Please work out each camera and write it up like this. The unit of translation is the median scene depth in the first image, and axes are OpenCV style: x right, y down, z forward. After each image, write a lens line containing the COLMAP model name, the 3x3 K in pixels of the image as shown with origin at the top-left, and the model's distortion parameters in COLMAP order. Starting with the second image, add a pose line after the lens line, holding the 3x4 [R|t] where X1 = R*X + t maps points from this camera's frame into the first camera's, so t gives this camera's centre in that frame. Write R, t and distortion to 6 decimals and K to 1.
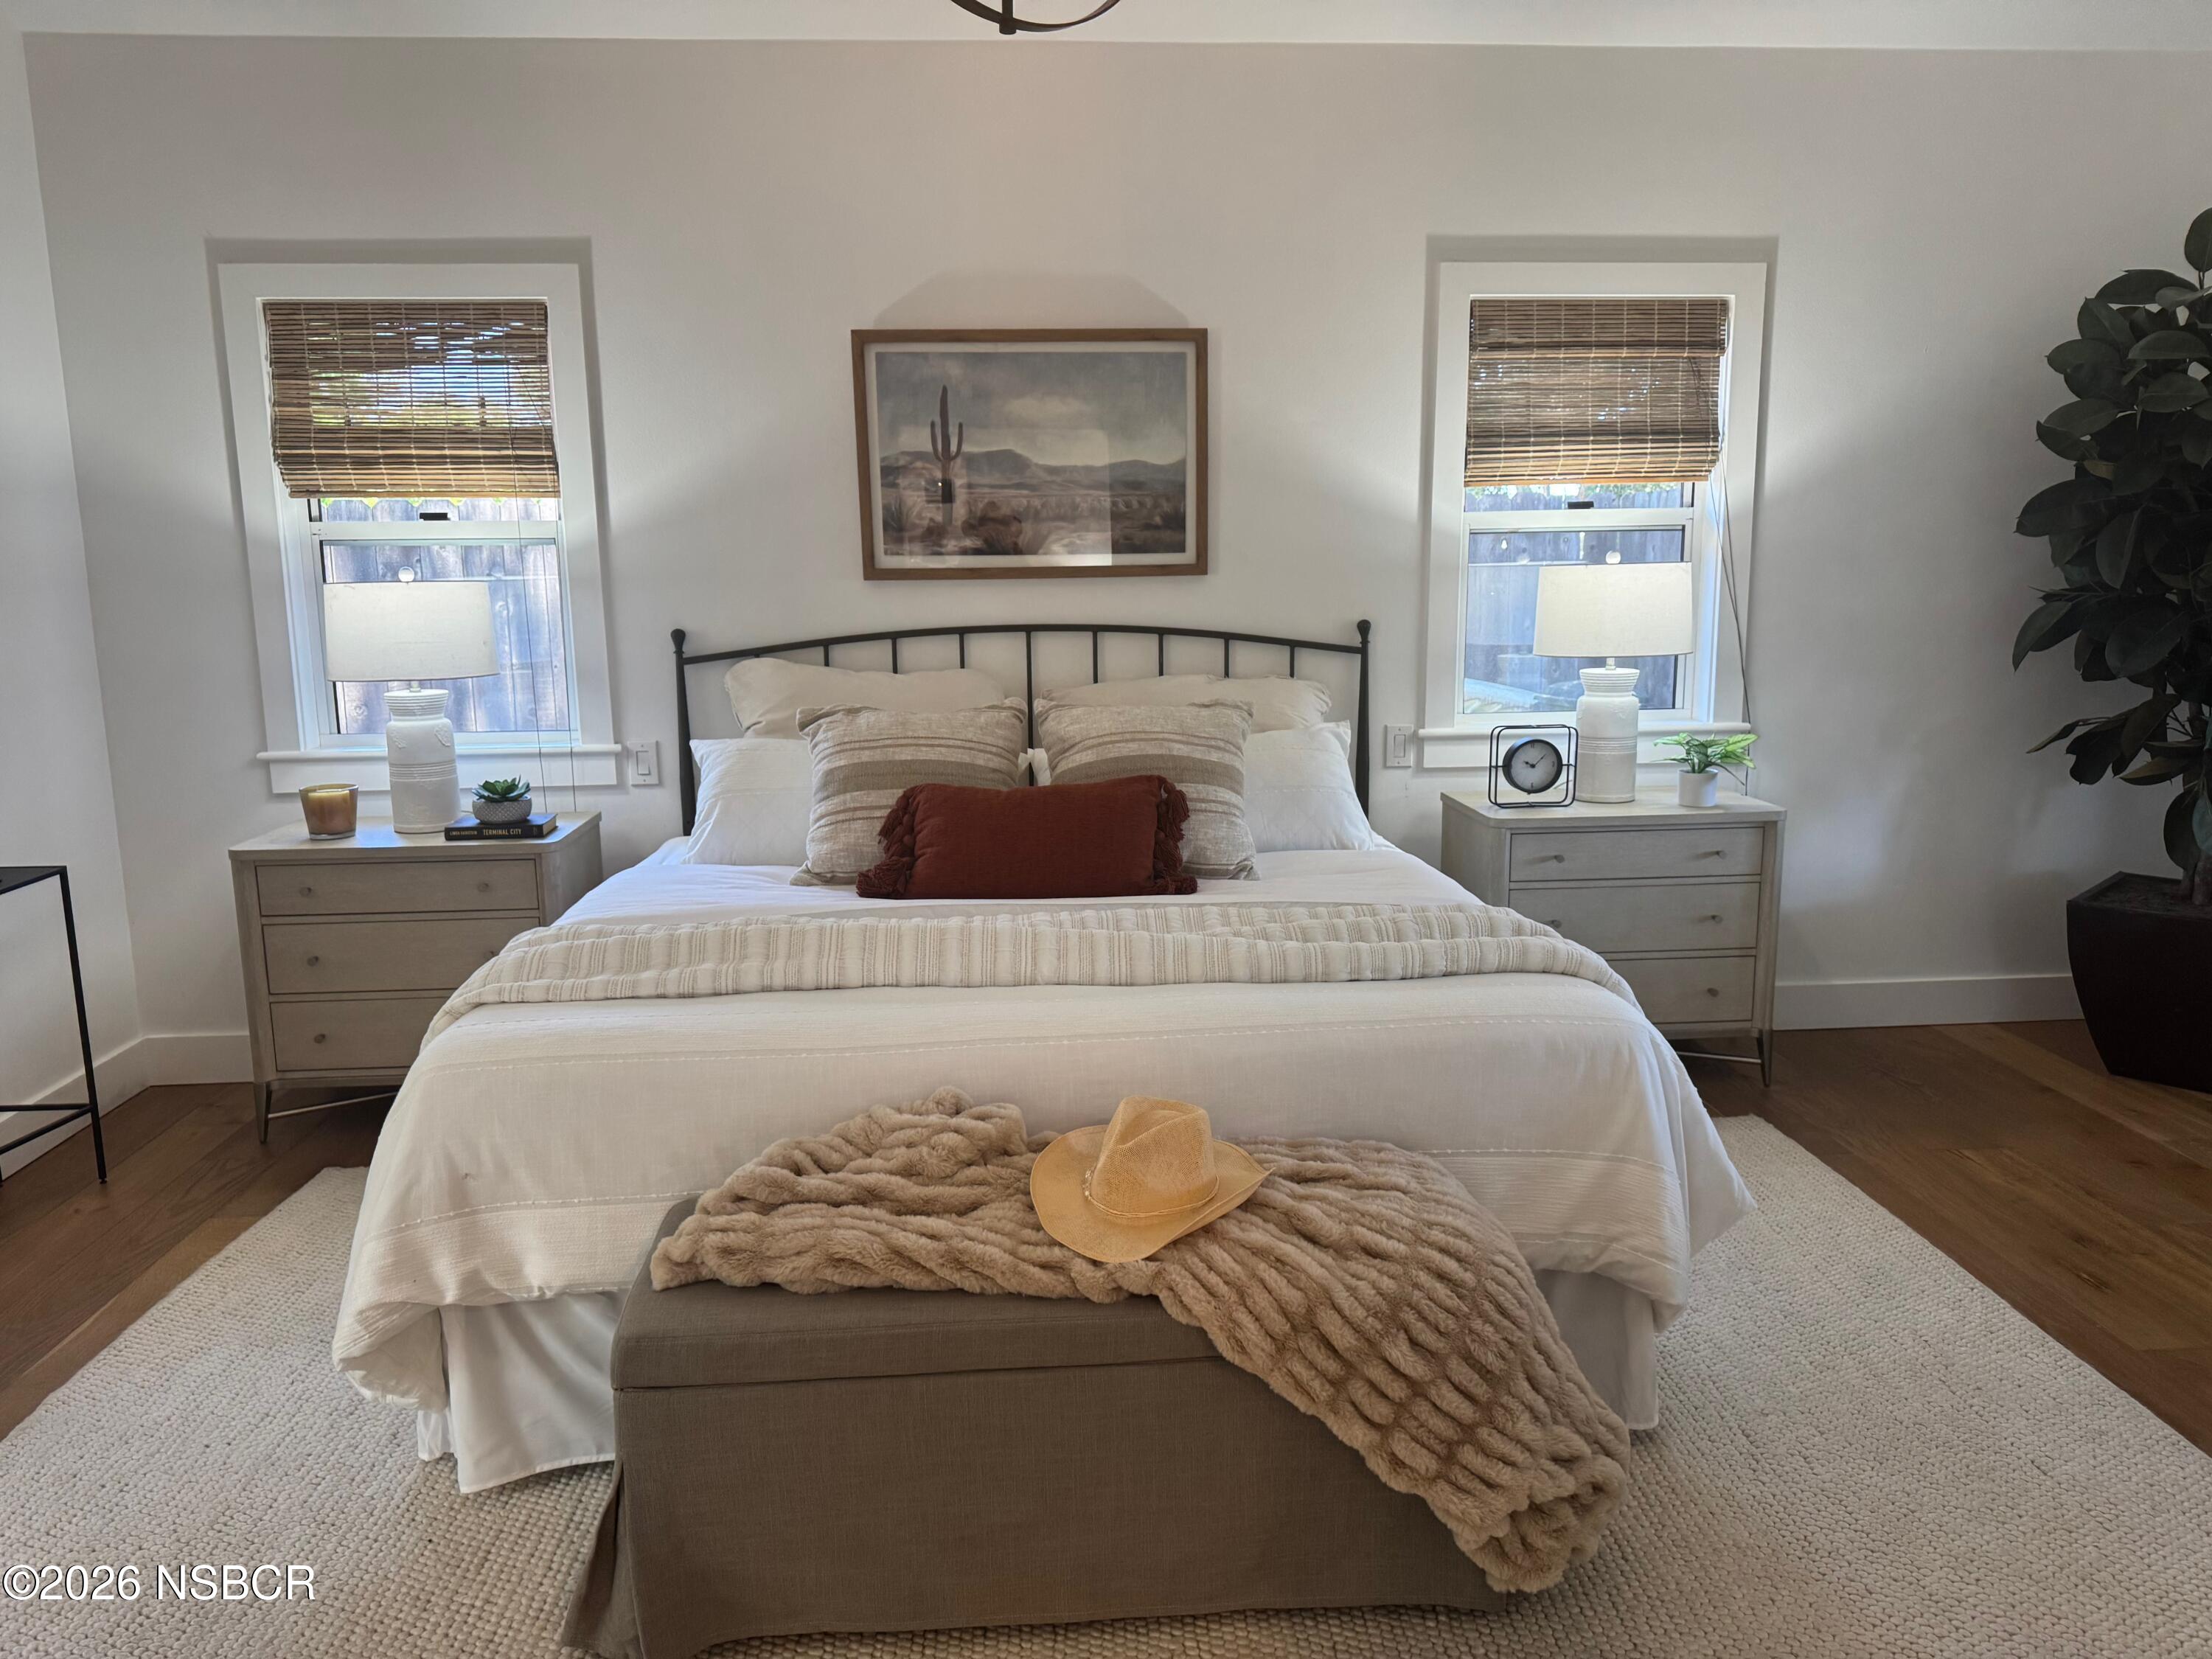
lens RADIAL K [[1551.6, 0, 1127.2], [0, 1551.6, 848.0], [0, 0, 1]] dist [0.075527, -0.055892]
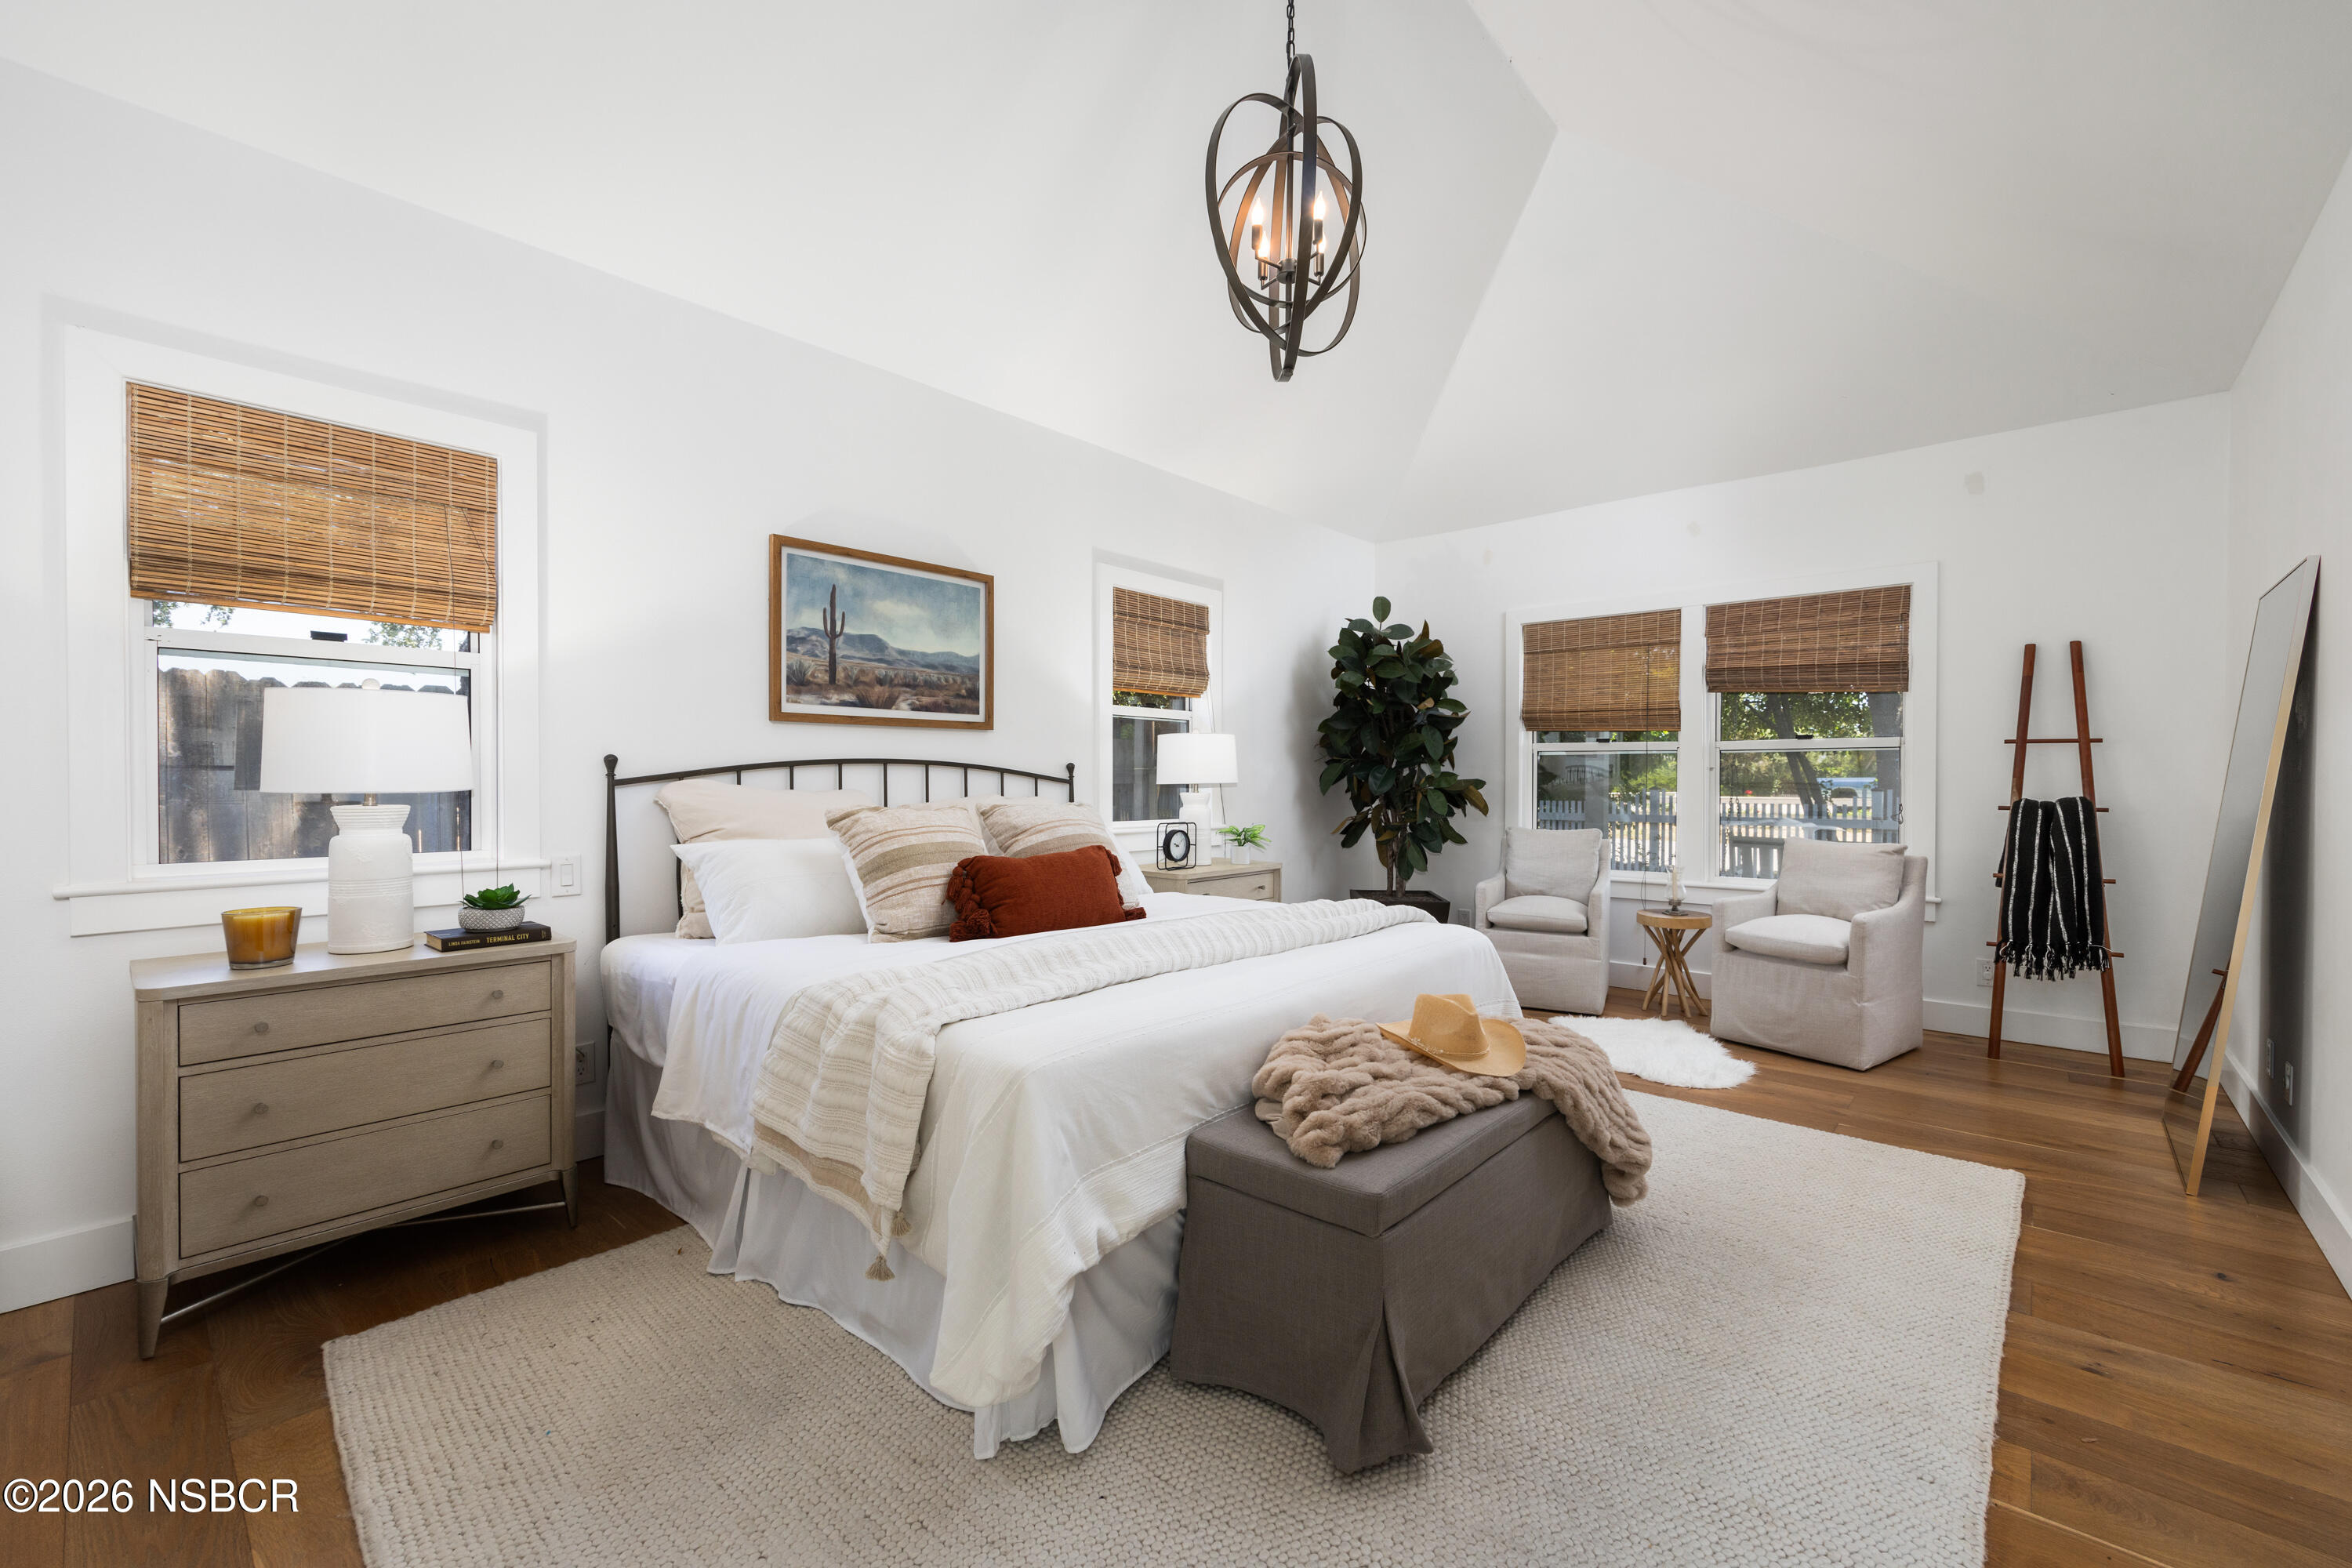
lens RADIAL K [[966.2, 0, 1191.2], [0, 966.2, 789.4], [0, 0, 1]] dist [0.001755, 0.001636]
pose [[0.716989, 0.004178, 0.697072, -0.471382], [0.120631, 0.984152, -0.129976, 0.027126], [-0.686568, 0.177280, 0.705121, 0.217999]]
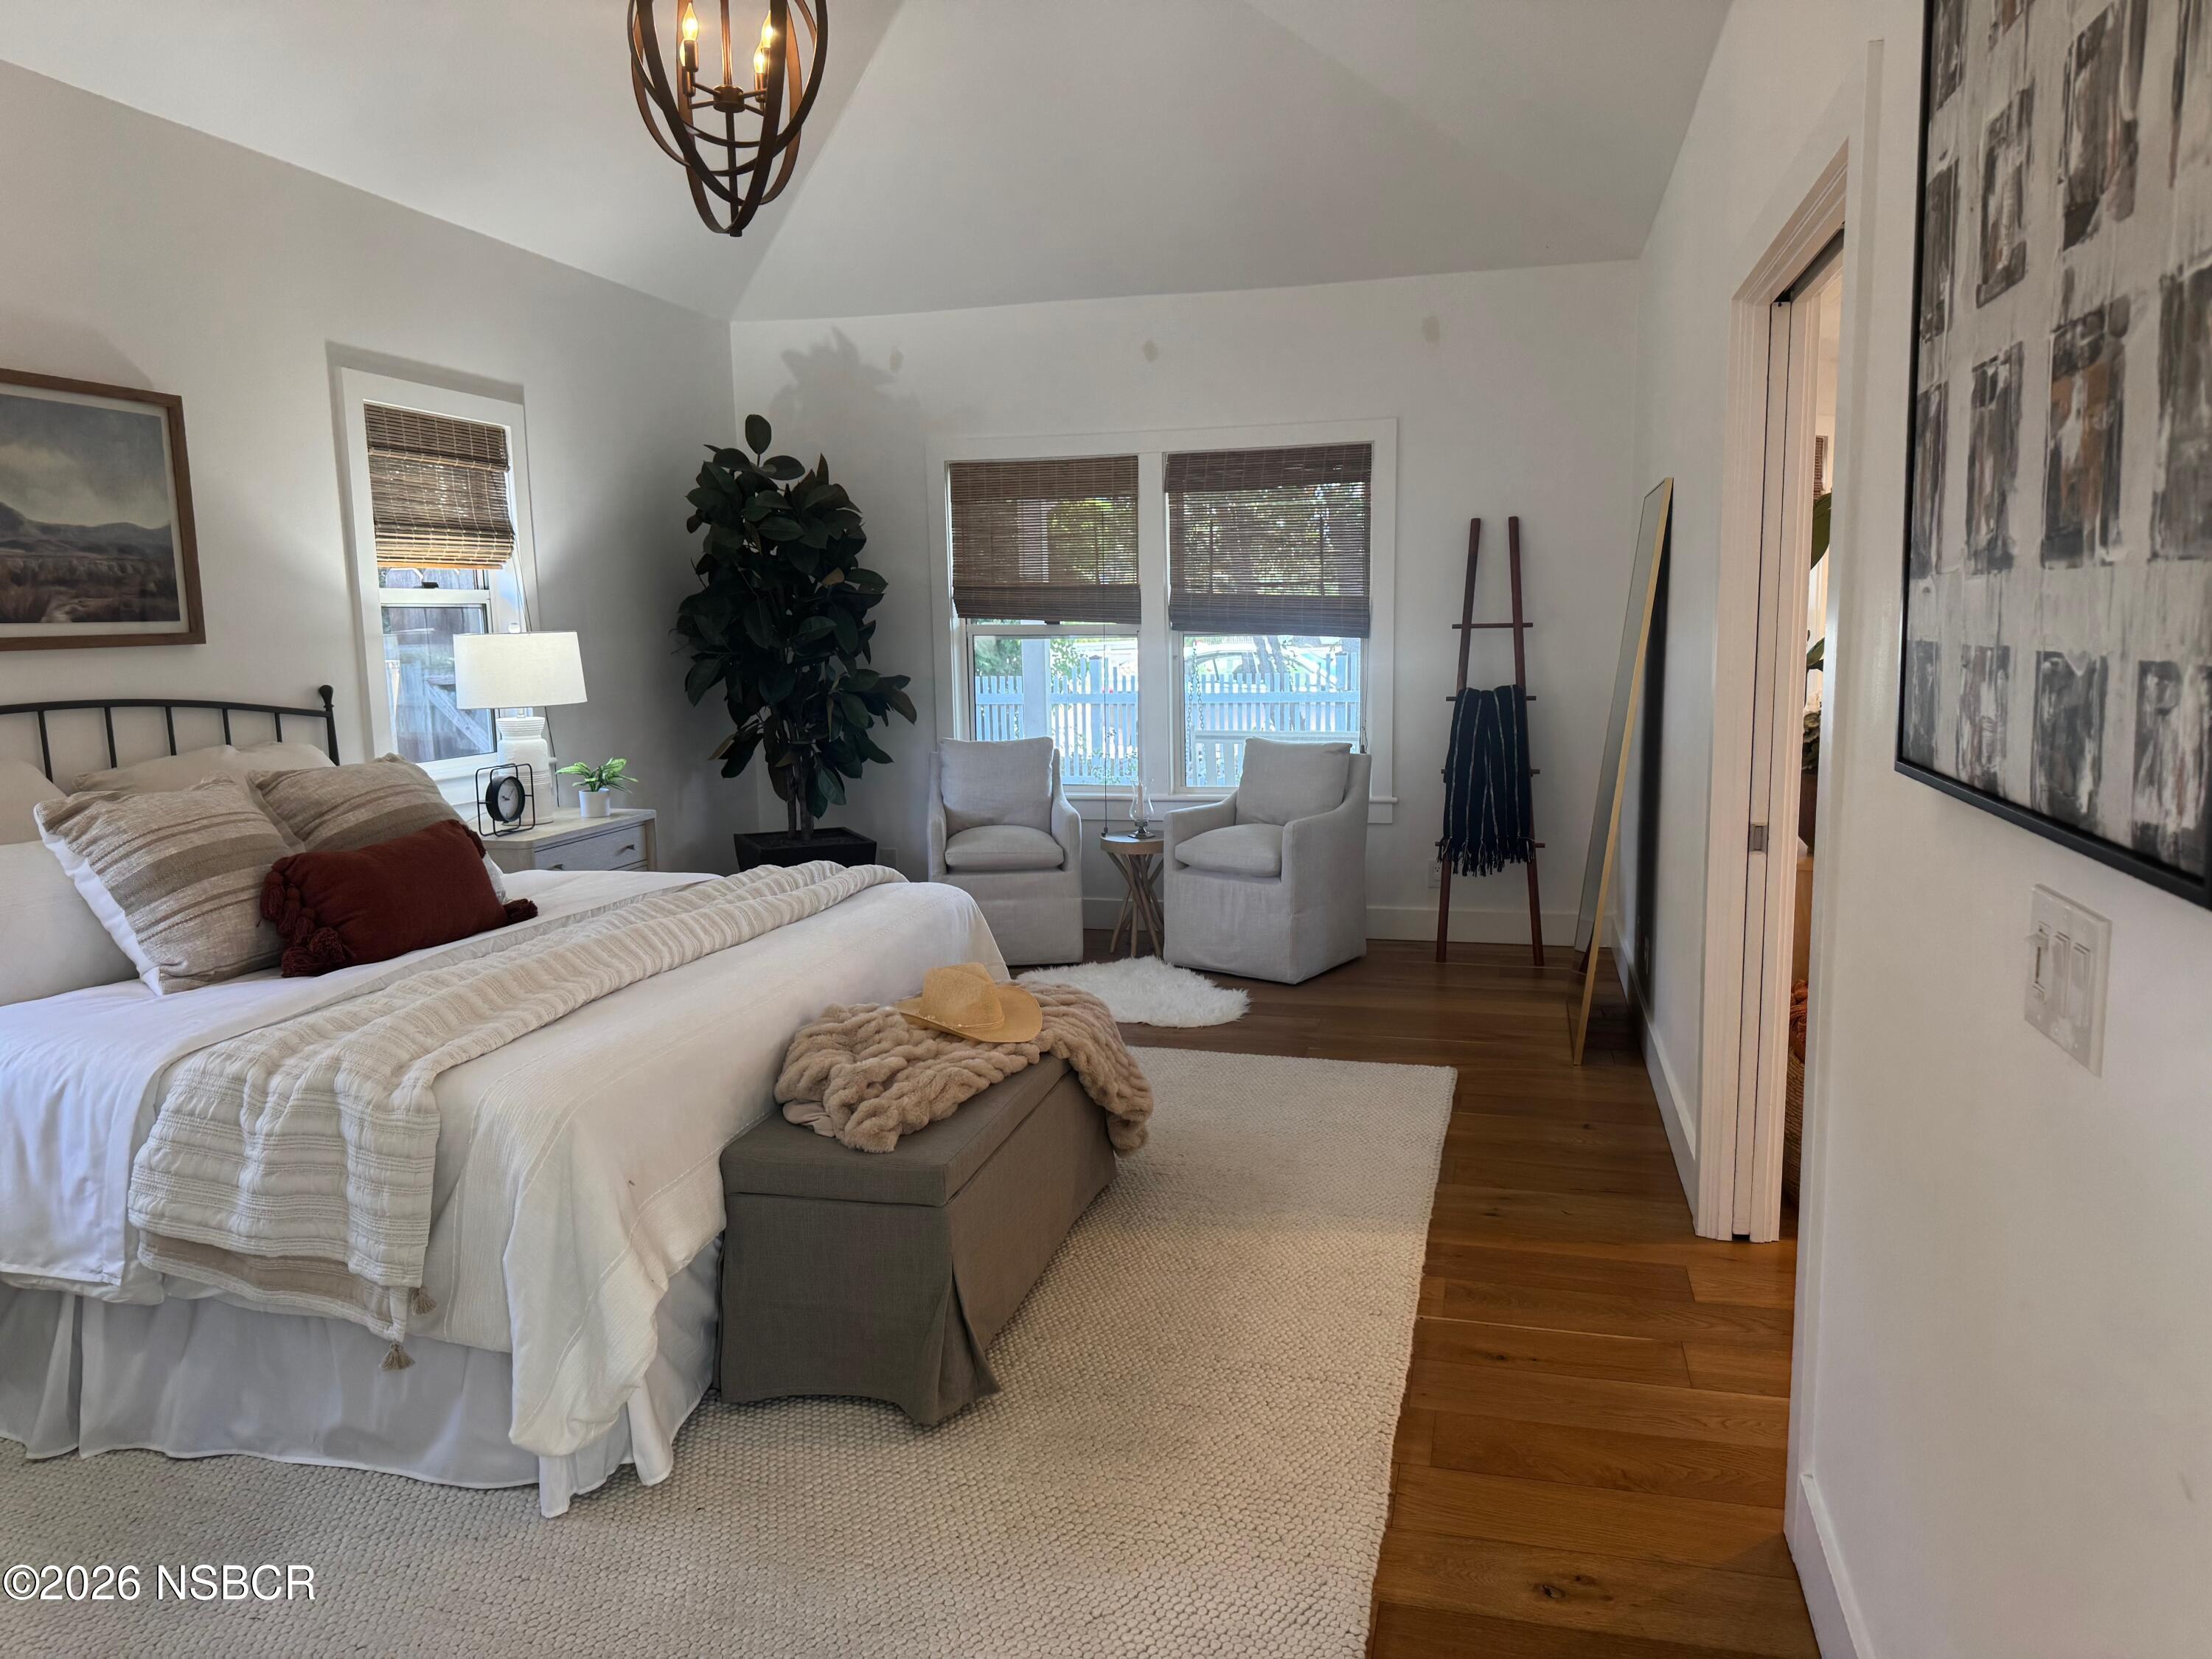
lens RADIAL K [[1551.6, 0, 1103.1], [0, 1551.6, 822.0], [0, 0, 1]] dist [0.075527, -0.055892]
pose [[0.326833, -0.120986, 0.937306, -0.712192], [0.189677, 0.979990, 0.060356, -0.020477], [-0.925852, 0.158059, 0.343241, 0.163264]]
